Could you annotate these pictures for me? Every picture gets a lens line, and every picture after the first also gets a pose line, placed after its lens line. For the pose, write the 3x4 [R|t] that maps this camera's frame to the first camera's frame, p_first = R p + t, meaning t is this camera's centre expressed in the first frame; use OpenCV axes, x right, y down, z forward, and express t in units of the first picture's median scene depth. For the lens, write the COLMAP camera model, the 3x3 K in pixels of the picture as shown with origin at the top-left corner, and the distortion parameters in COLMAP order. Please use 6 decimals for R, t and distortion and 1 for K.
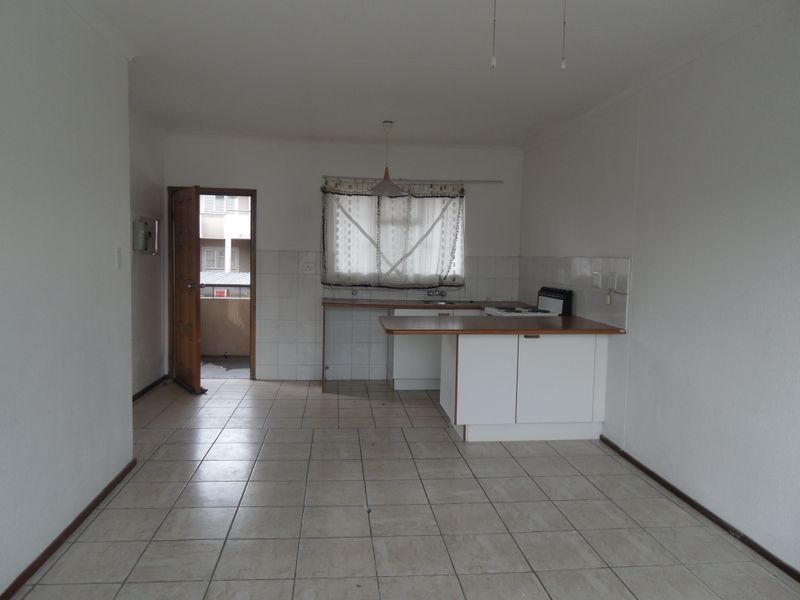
lens RADIAL K [[569.1, 0, 396.0], [0, 569.1, 300.2], [0, 0, 1]] dist [-0.004518, -0.004412]
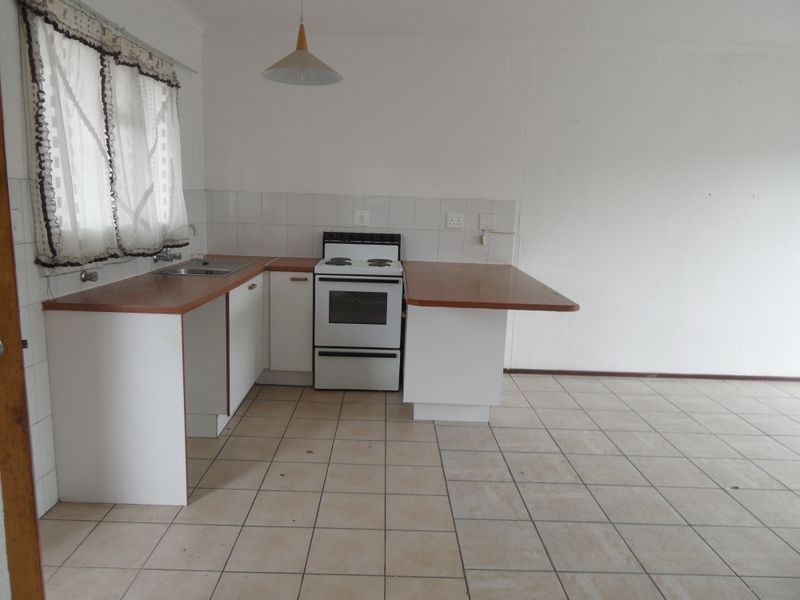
lens RADIAL K [[569.7, 0, 400.0], [0, 569.7, 300.0], [0, 0, 1]] dist [-0.003192, -0.001144]
pose [[0.084254, -0.191293, 0.977910, -0.569149], [0.045803, 0.981106, 0.187972, -0.079798], [-0.995391, 0.028954, 0.091424, 0.868303]]
